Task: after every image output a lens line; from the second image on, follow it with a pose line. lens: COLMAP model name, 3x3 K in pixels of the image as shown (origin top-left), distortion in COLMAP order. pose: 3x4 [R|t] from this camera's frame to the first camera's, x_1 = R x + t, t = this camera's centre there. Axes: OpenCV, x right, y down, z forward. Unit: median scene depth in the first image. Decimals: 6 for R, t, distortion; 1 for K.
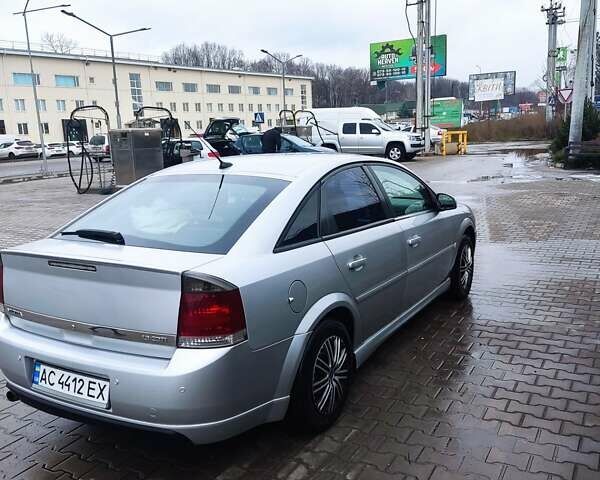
lens RADIAL K [[586.6, 0, 300.0], [0, 586.6, 240.0], [0, 0, 1]] dist [0.125621, -0.199210]
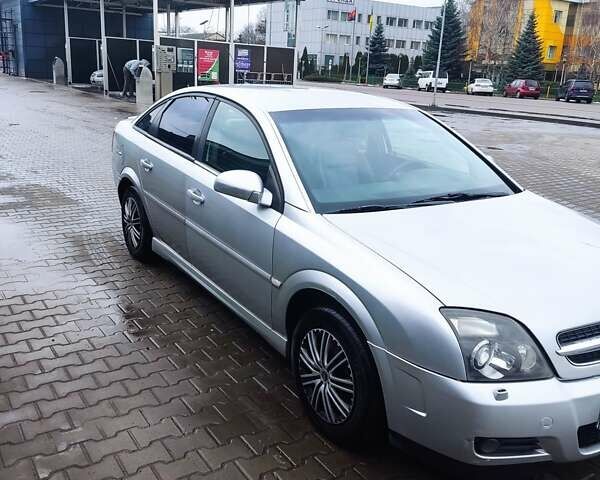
lens RADIAL K [[586.6, 0, 300.0], [0, 586.6, 240.0], [0, 0, 1]] dist [0.125621, -0.199210]
pose [[-0.452158, 0.268409, -0.850594, 0.752978], [-0.198909, 0.899287, 0.389510, -0.262397], [0.869476, 0.345311, -0.353231, 1.265717]]
